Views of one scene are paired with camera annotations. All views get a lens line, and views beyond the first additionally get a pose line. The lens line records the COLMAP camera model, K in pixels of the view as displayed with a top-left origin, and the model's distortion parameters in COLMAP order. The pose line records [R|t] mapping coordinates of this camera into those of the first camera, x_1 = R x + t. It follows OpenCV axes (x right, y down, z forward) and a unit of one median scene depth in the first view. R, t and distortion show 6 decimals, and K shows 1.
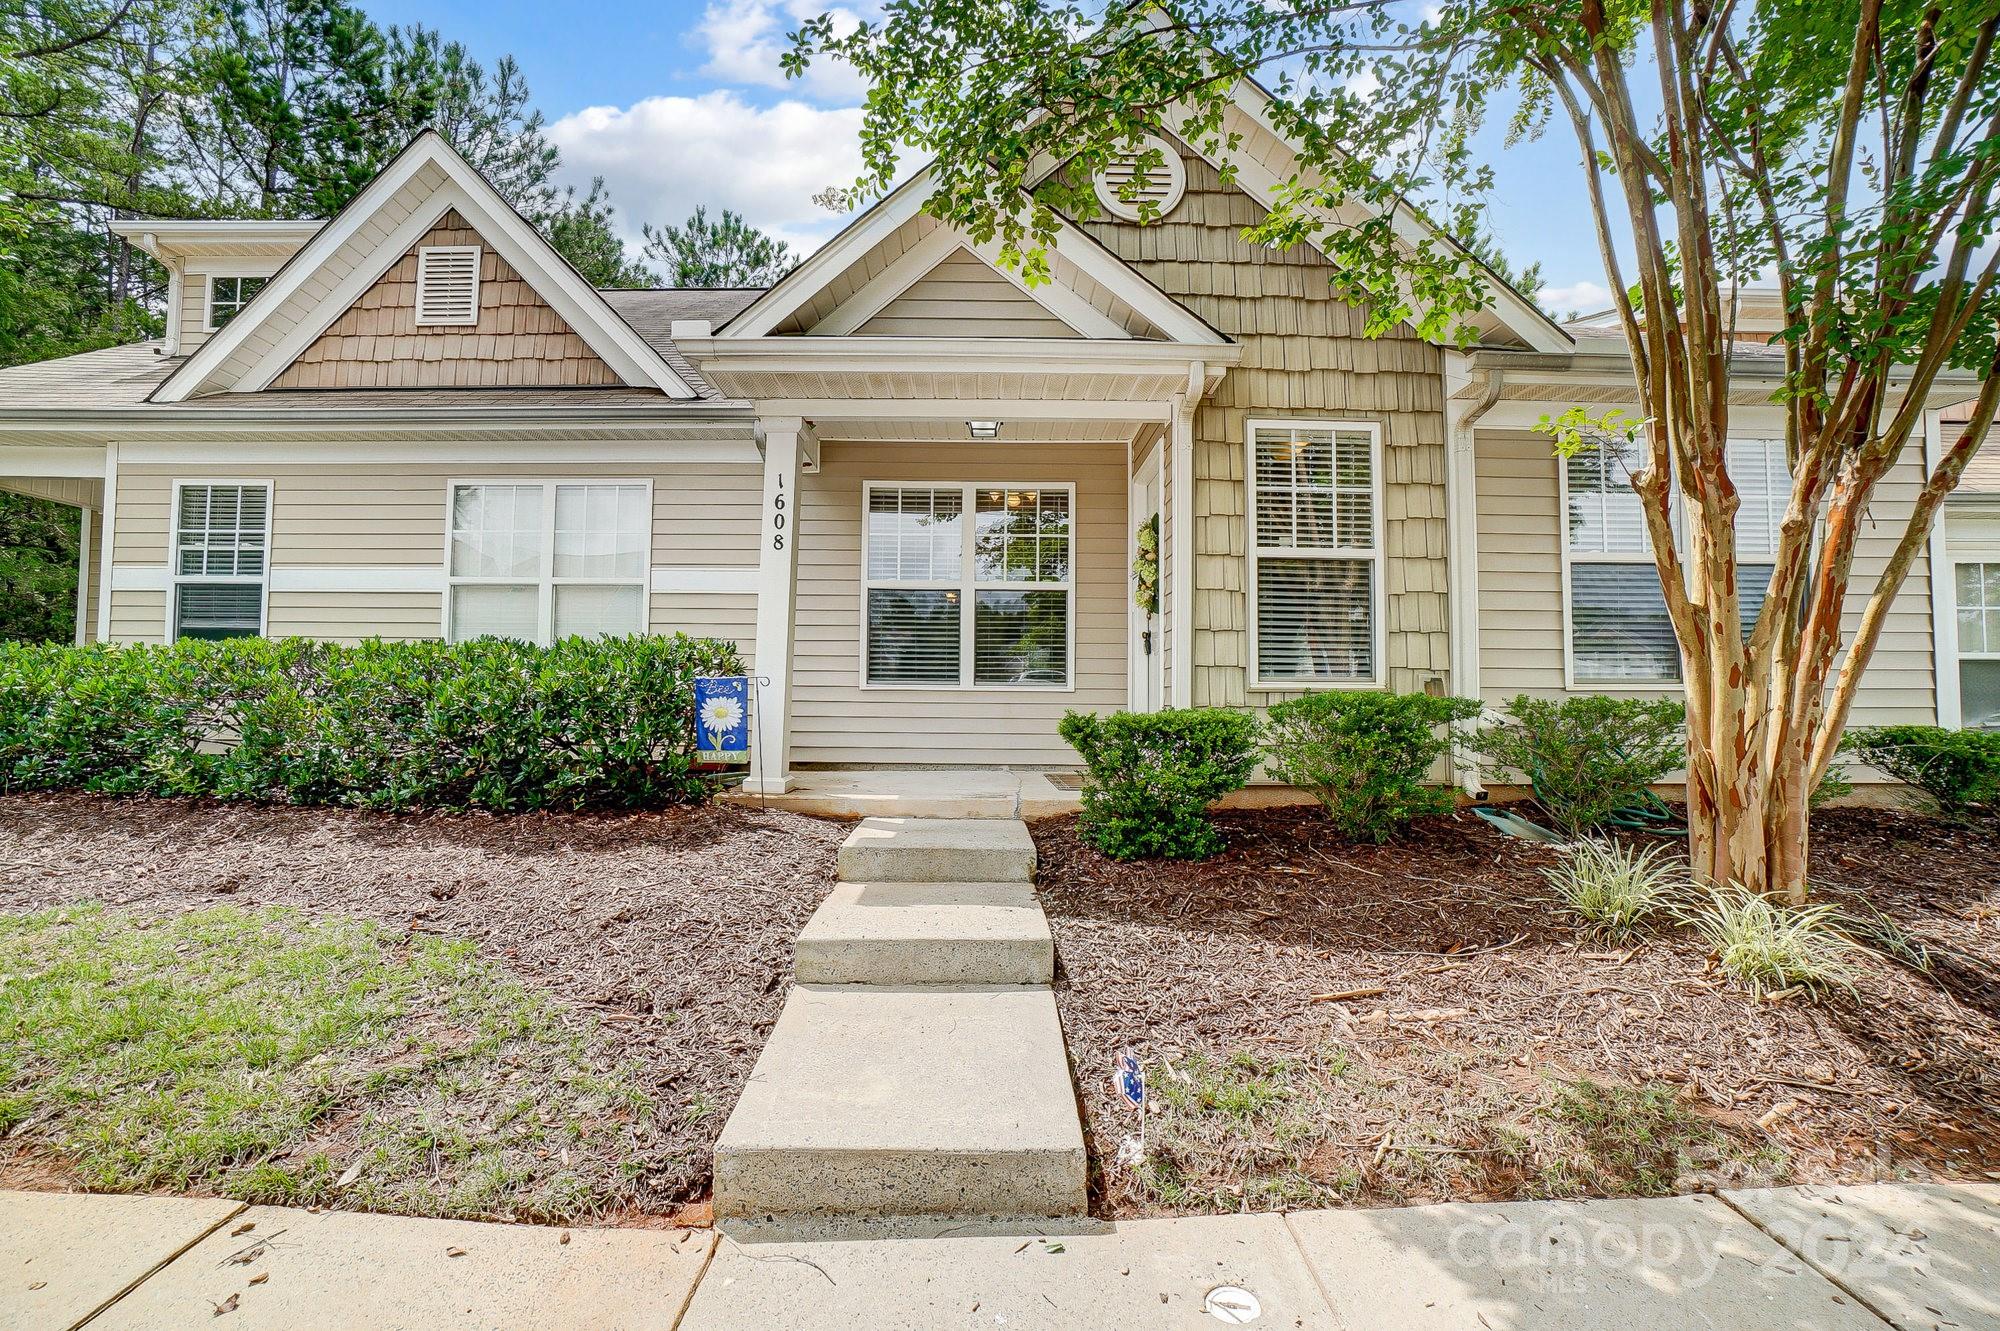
lens RADIAL K [[902.6, 0, 1000.0], [0, 902.6, 665.5], [0, 0, 1]] dist [0.000592, 0.000183]
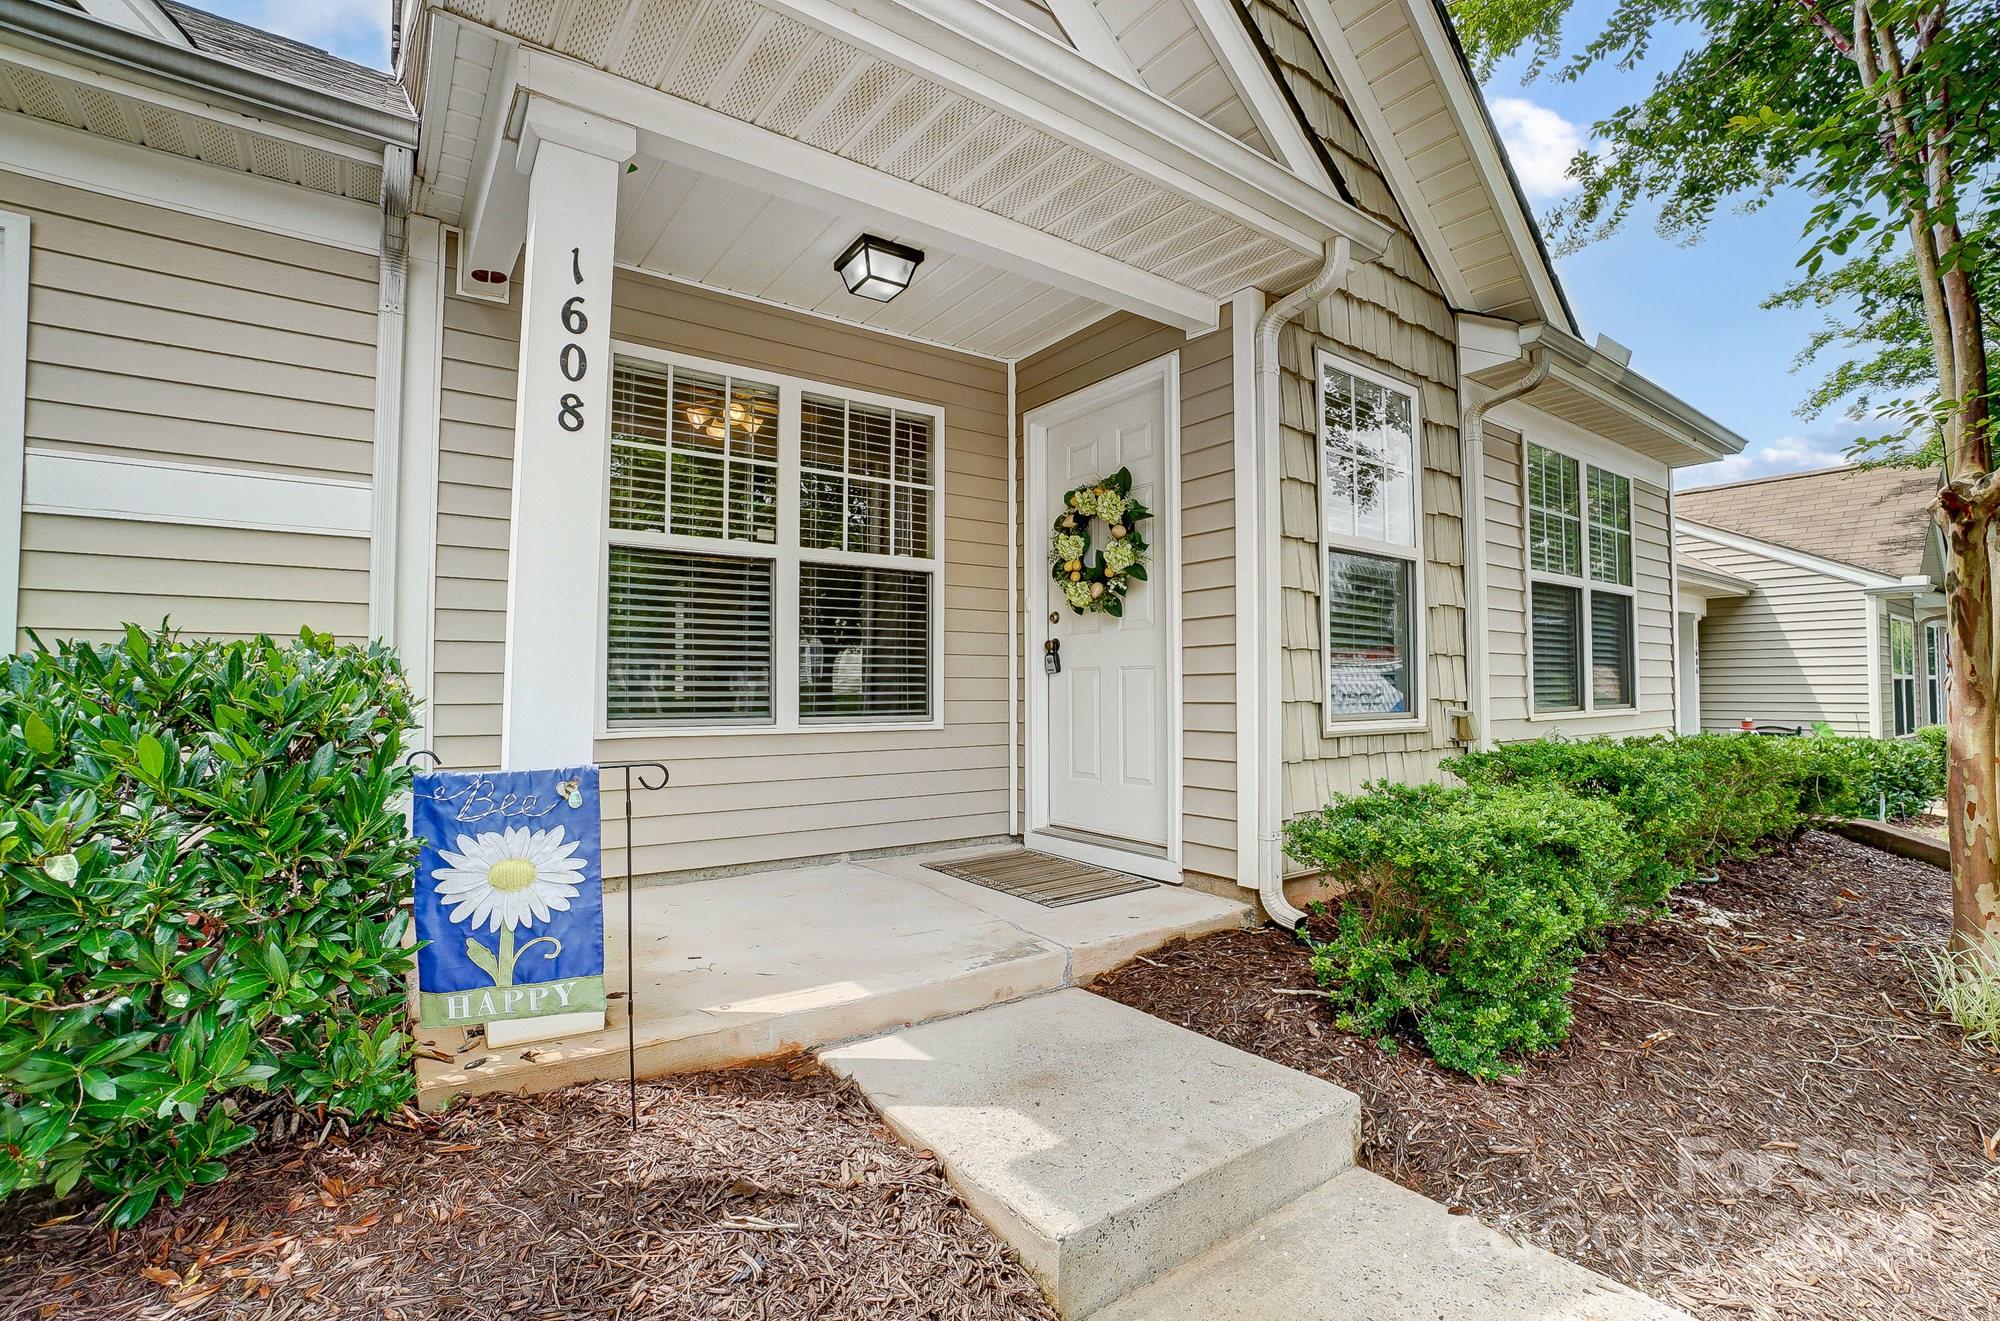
lens RADIAL K [[886.0, 0, 989.2], [0, 886.0, 660.7], [0, 0, 1]] dist [-0.002023, 0.000566]
pose [[0.814023, 0.007024, 0.580790, -0.323074], [-0.013613, 0.999883, 0.006987, -0.030163], [-0.580673, -0.013594, 0.814023, 0.563461]]
